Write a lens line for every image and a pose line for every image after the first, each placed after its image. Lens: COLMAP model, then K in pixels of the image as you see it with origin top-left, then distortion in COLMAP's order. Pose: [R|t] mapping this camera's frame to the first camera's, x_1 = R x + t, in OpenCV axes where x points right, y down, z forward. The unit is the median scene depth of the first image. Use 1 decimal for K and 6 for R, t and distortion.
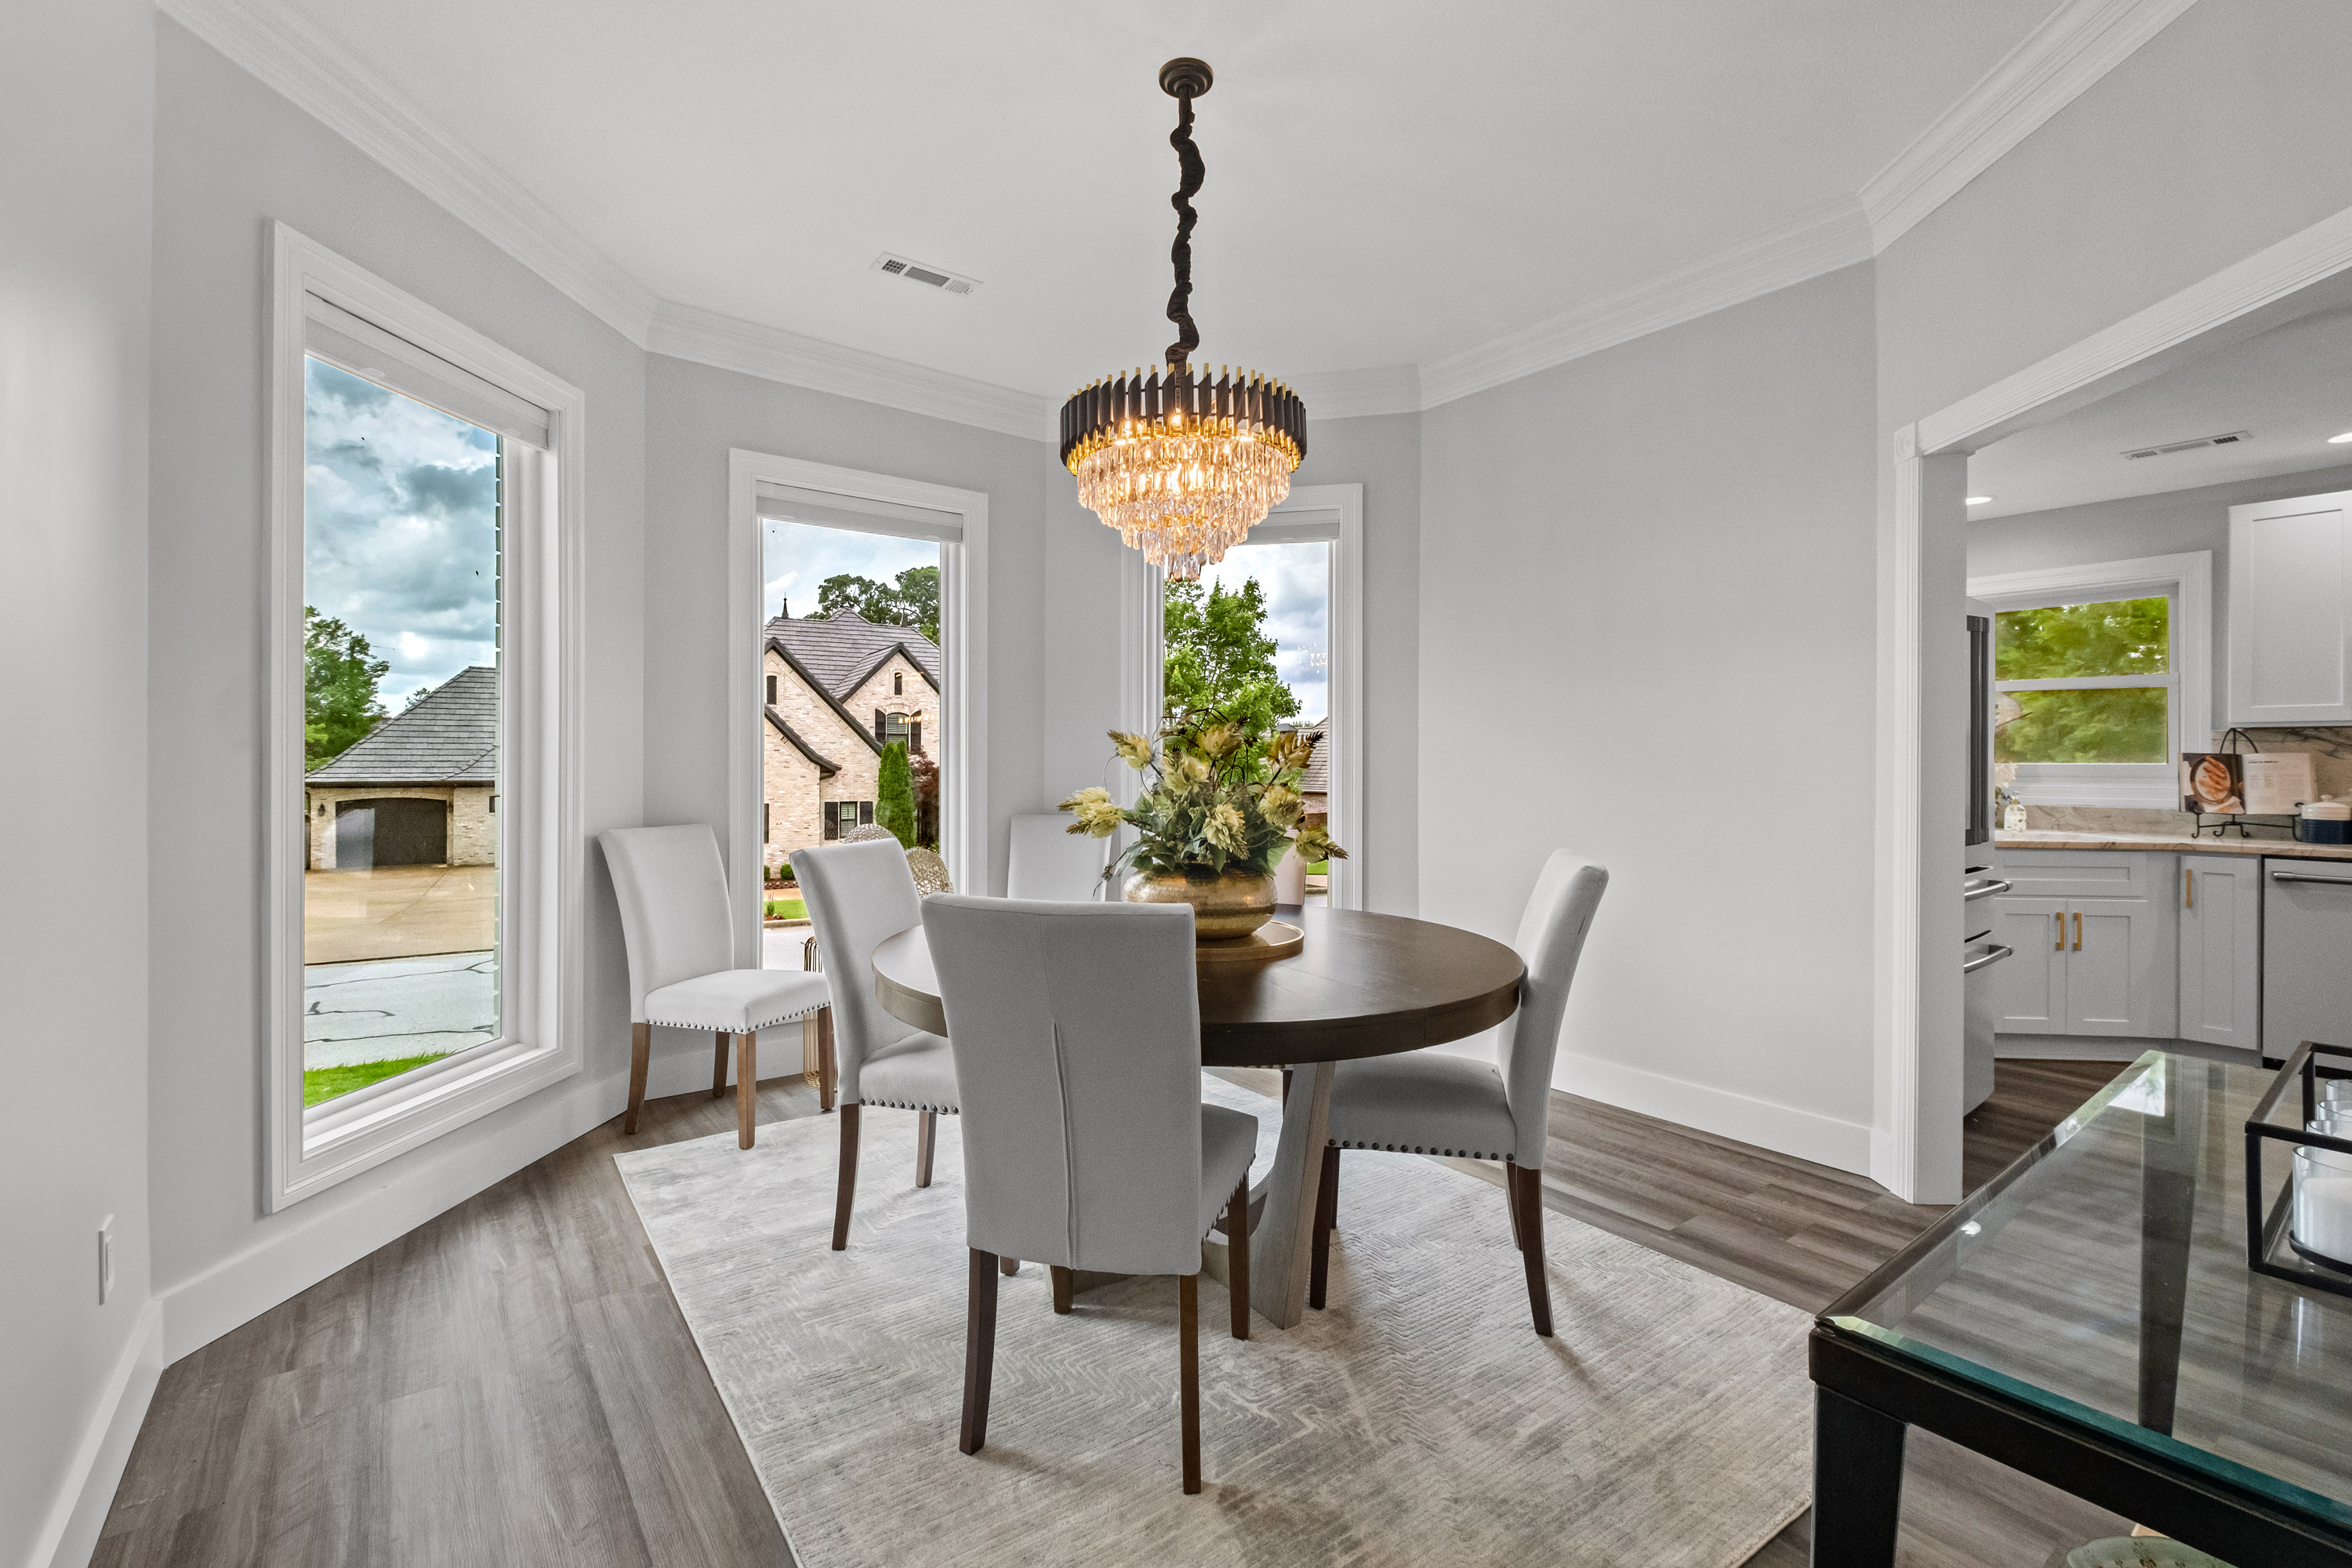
lens RADIAL K [[1034.8, 0, 1180.3], [0, 1034.8, 774.7], [0, 0, 1]] dist [0.004847, -0.004715]
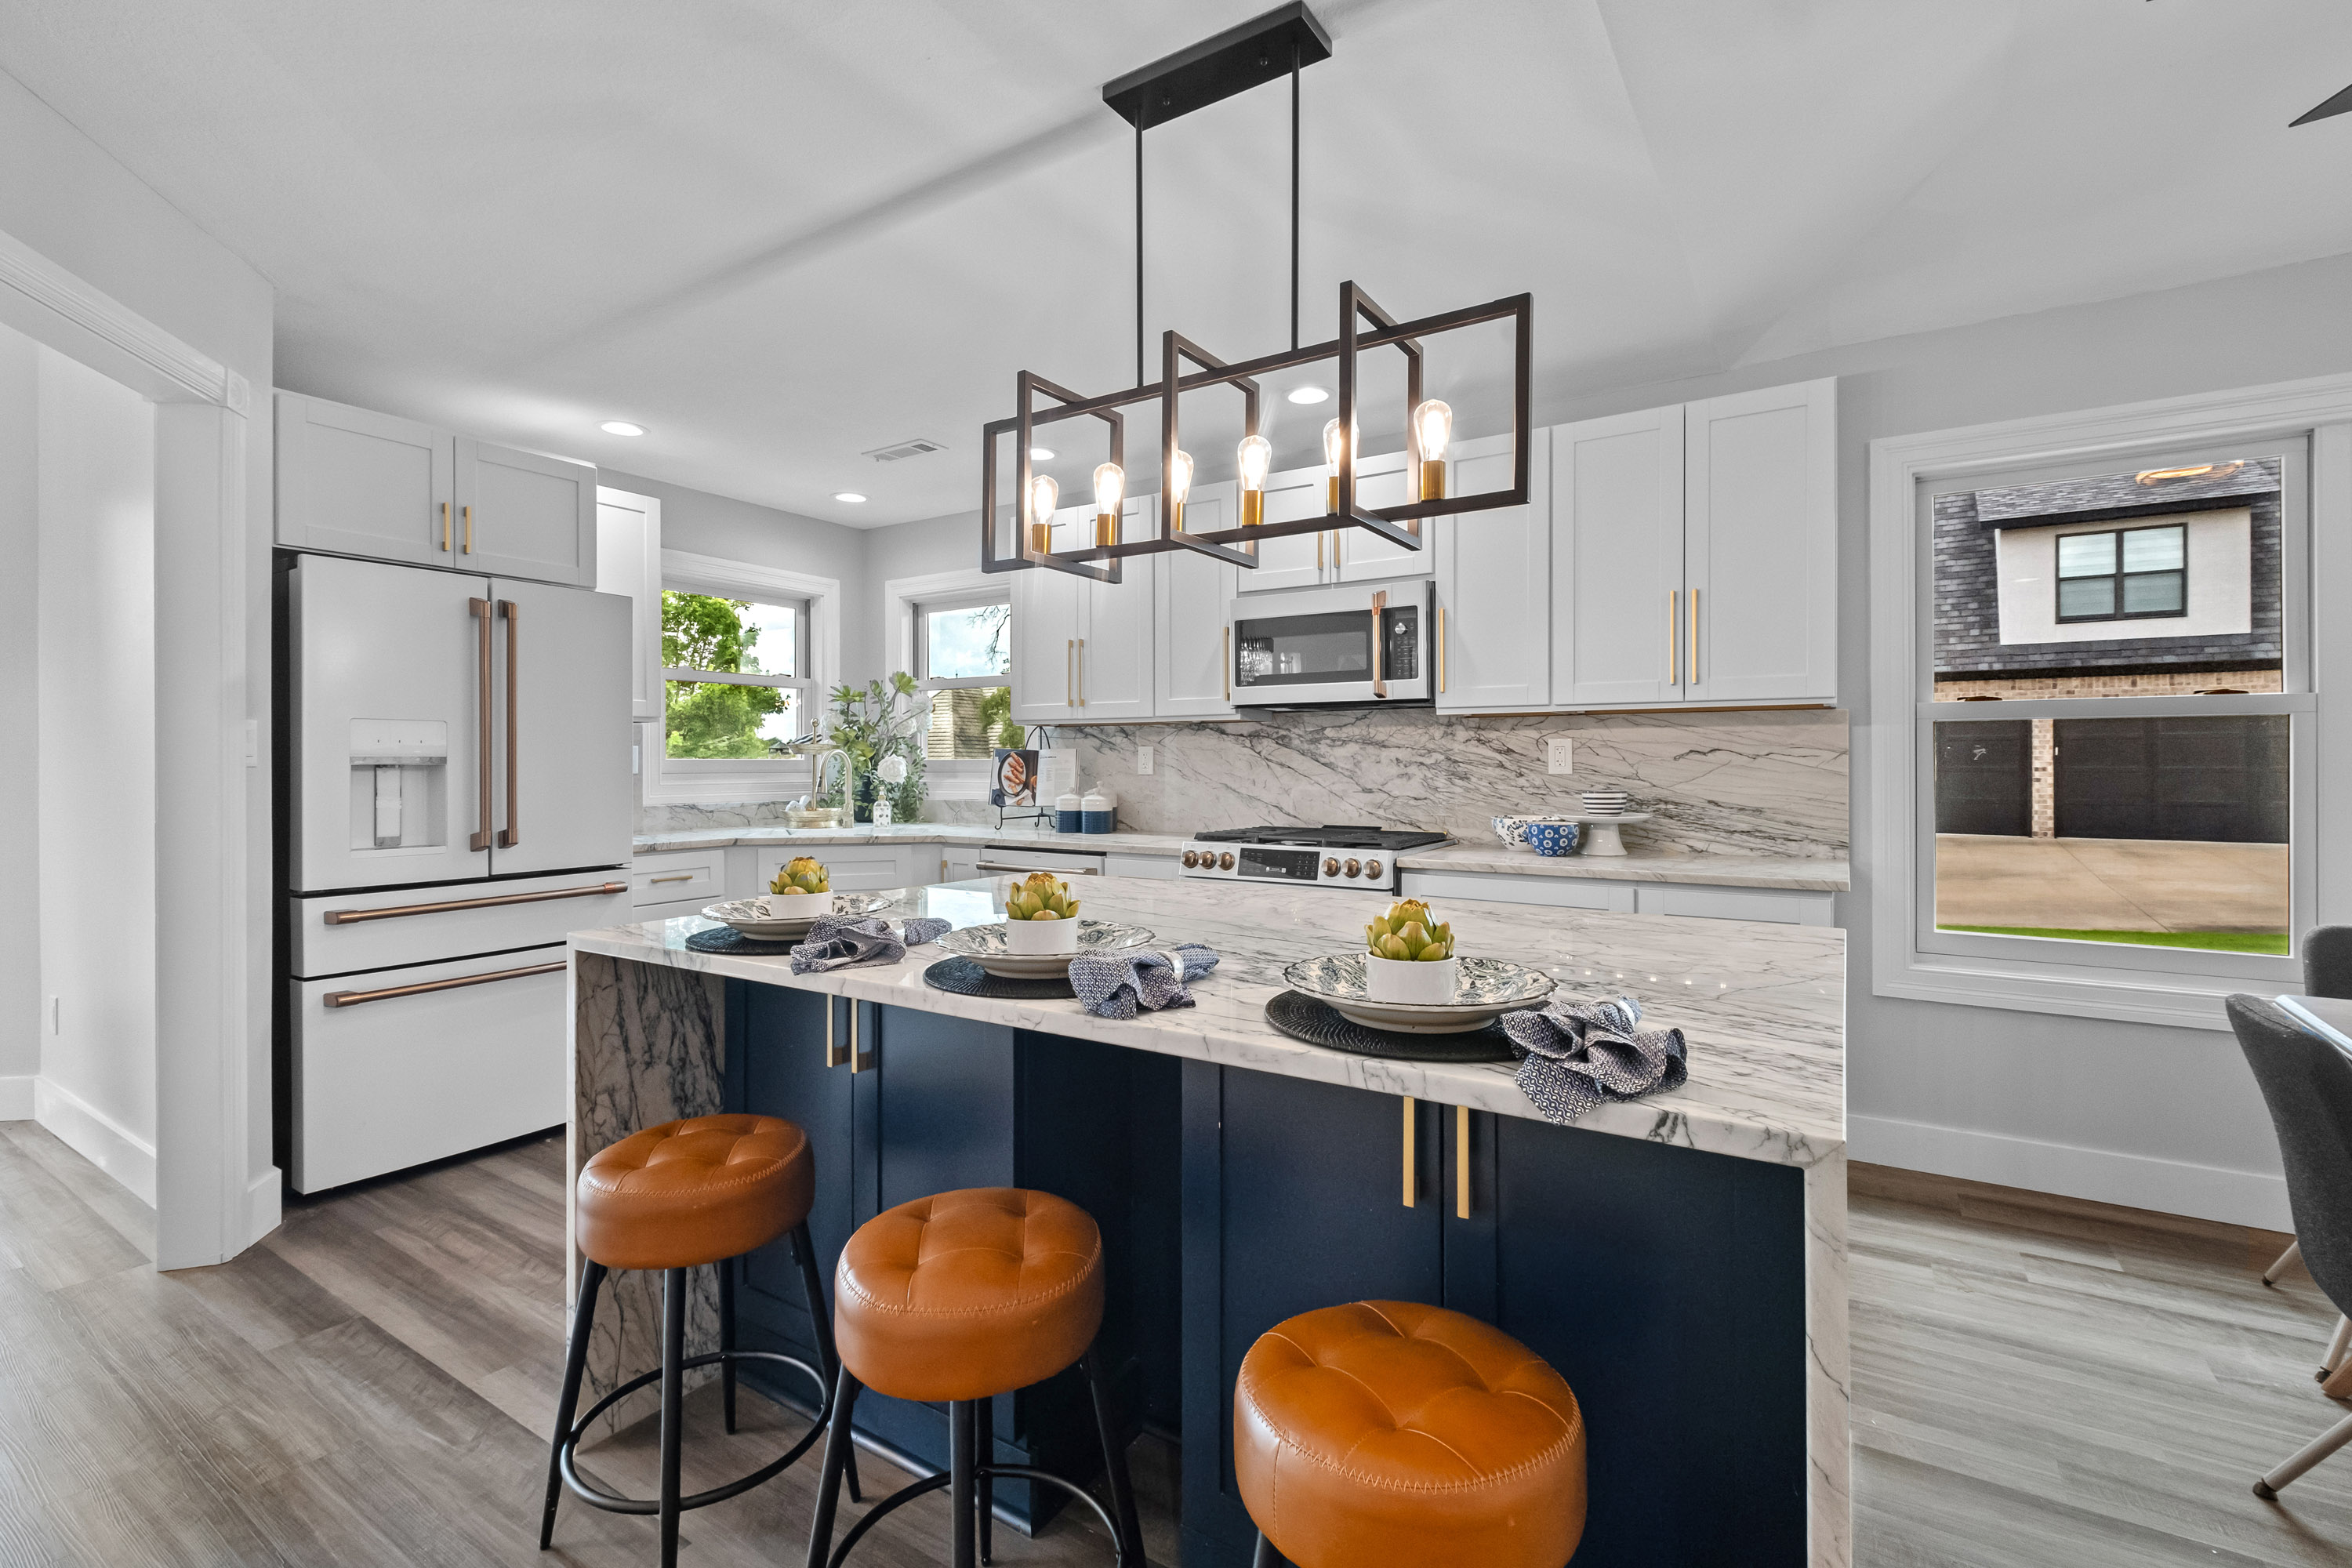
lens RADIAL K [[1034.8, 0, 1159.3], [0, 1034.8, 767.2], [0, 0, 1]] dist [0.004847, -0.004715]
pose [[0.944956, -0.004164, 0.327170, 0.788781], [0.006643, 0.999957, -0.006460, 0.005783], [-0.327129, 0.008278, 0.944943, -0.049004]]
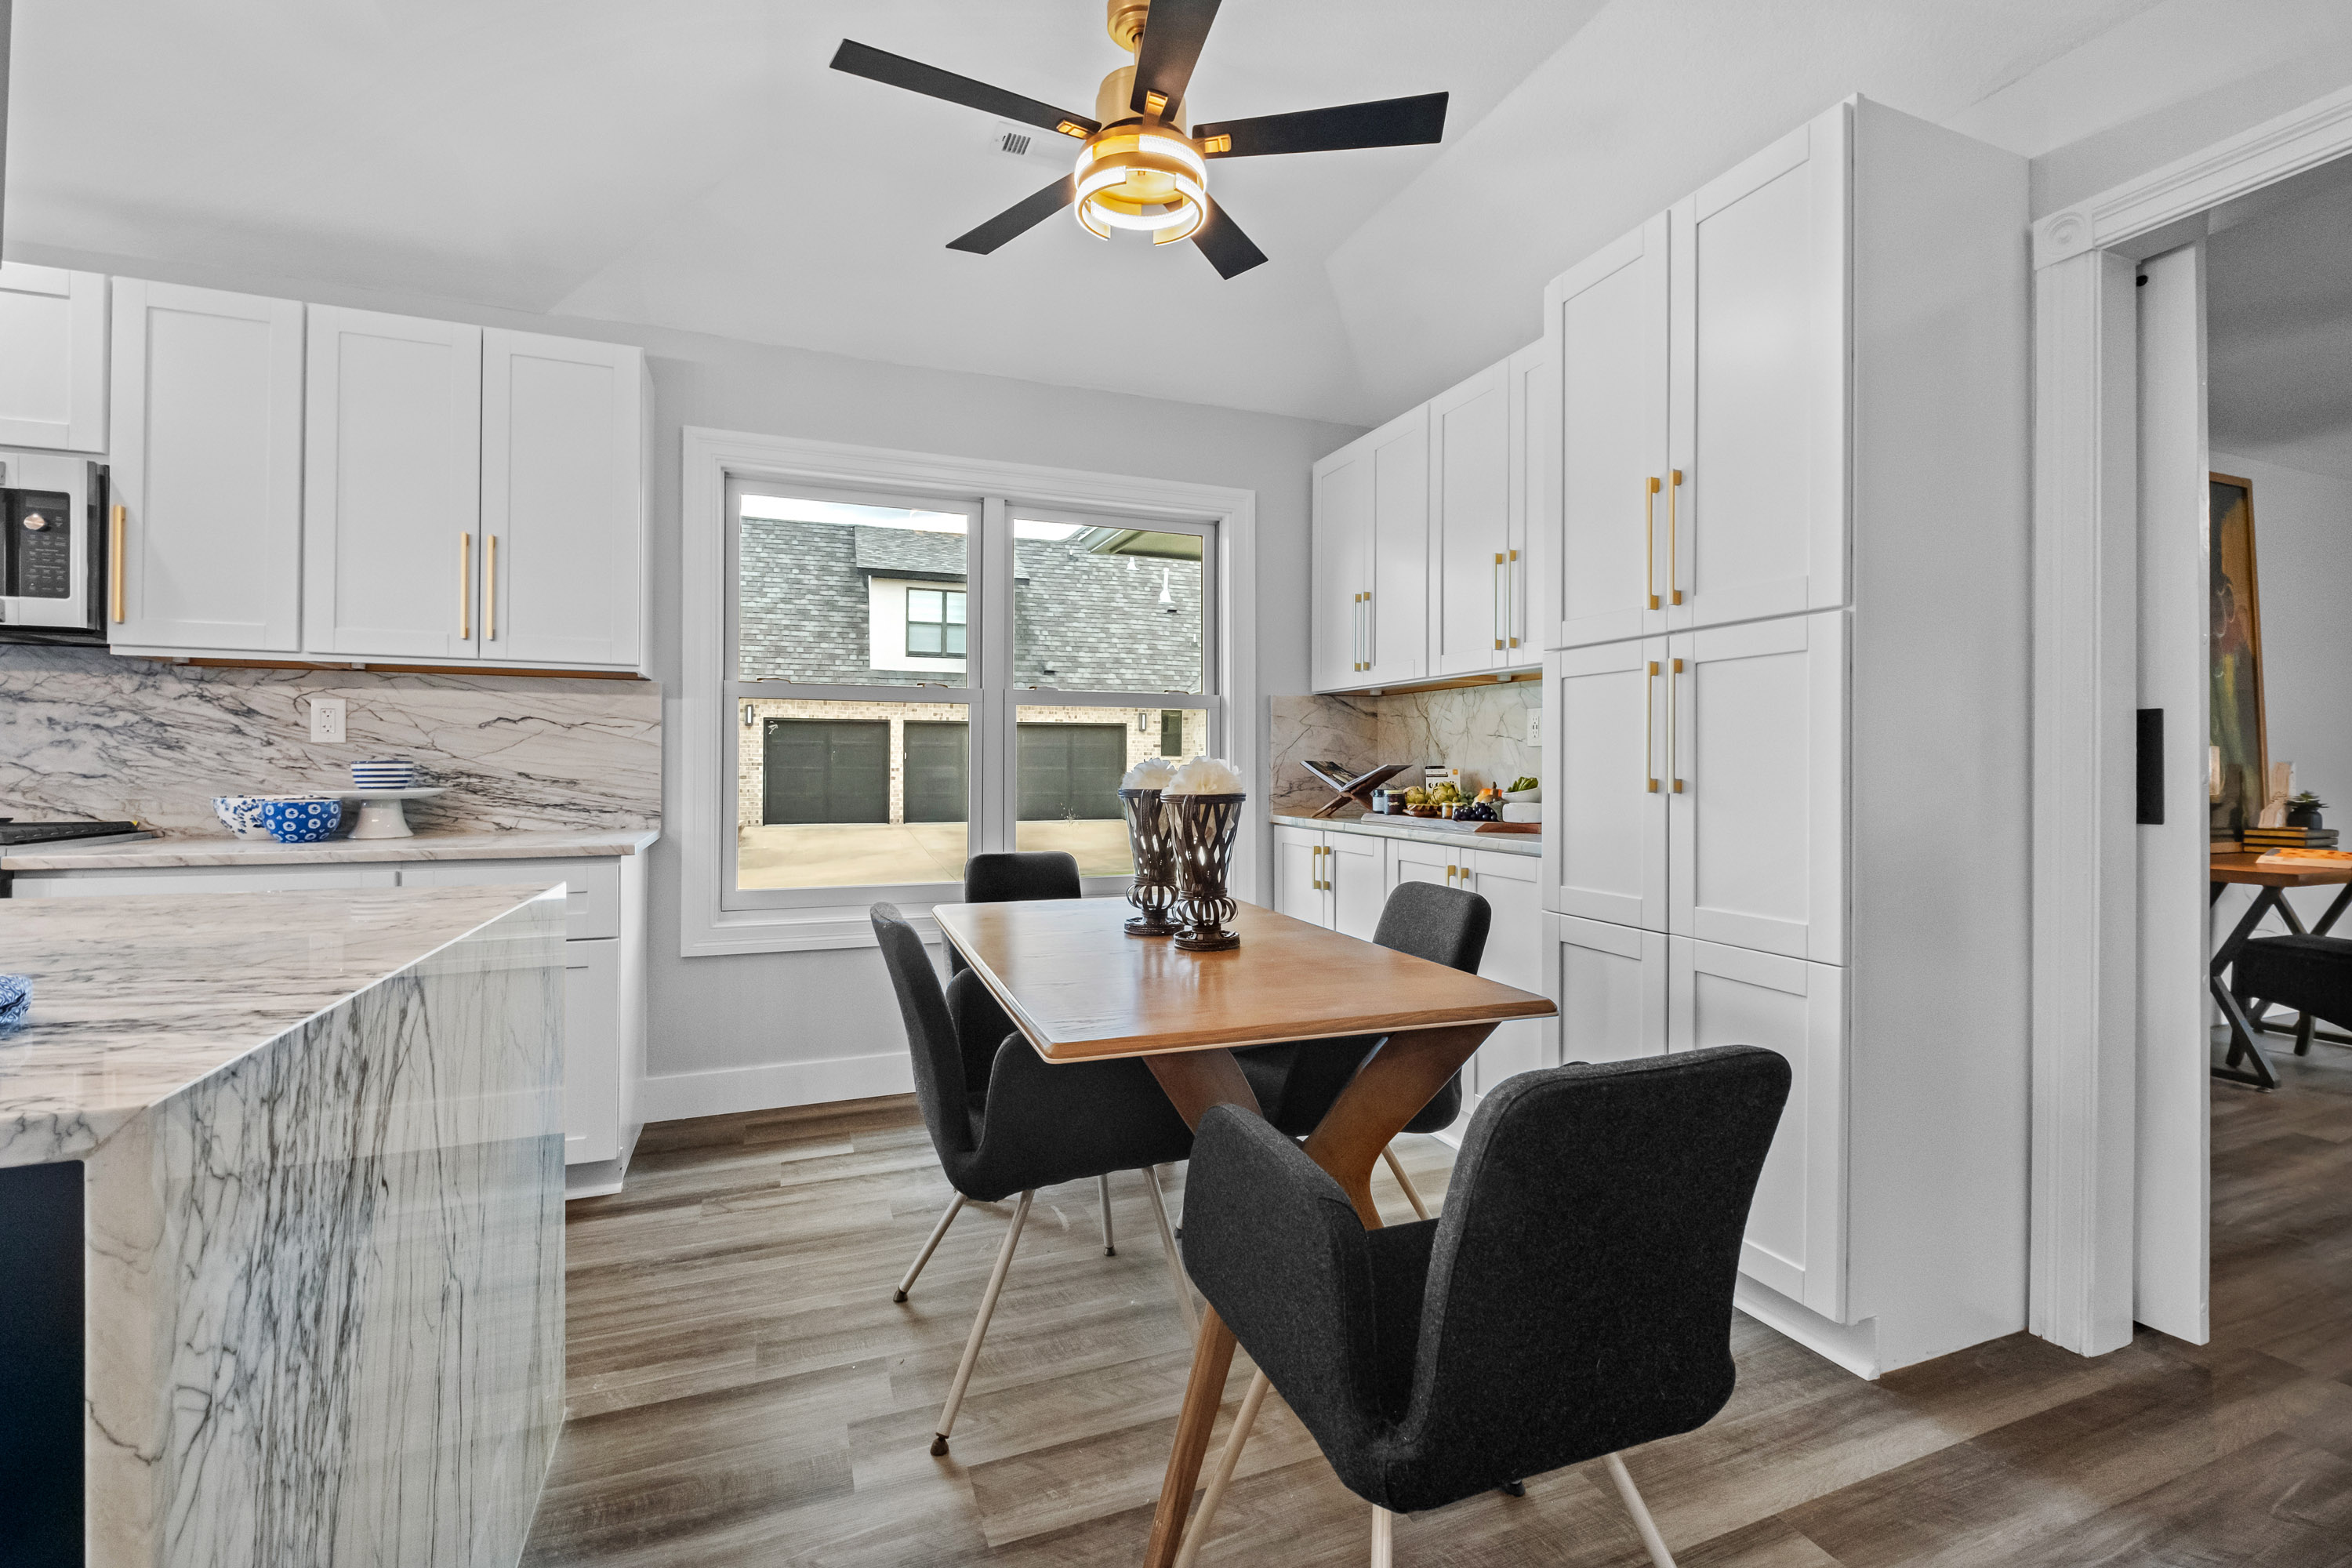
lens RADIAL K [[1034.8, 0, 1172.0], [0, 1034.8, 768.3], [0, 0, 1]] dist [0.004847, -0.004715]
pose [[0.271793, -0.002272, 0.962353, 0.866952], [0.007936, 0.999969, 0.000120, 0.028362], [-0.962323, 0.007604, 0.271803, -0.073867]]
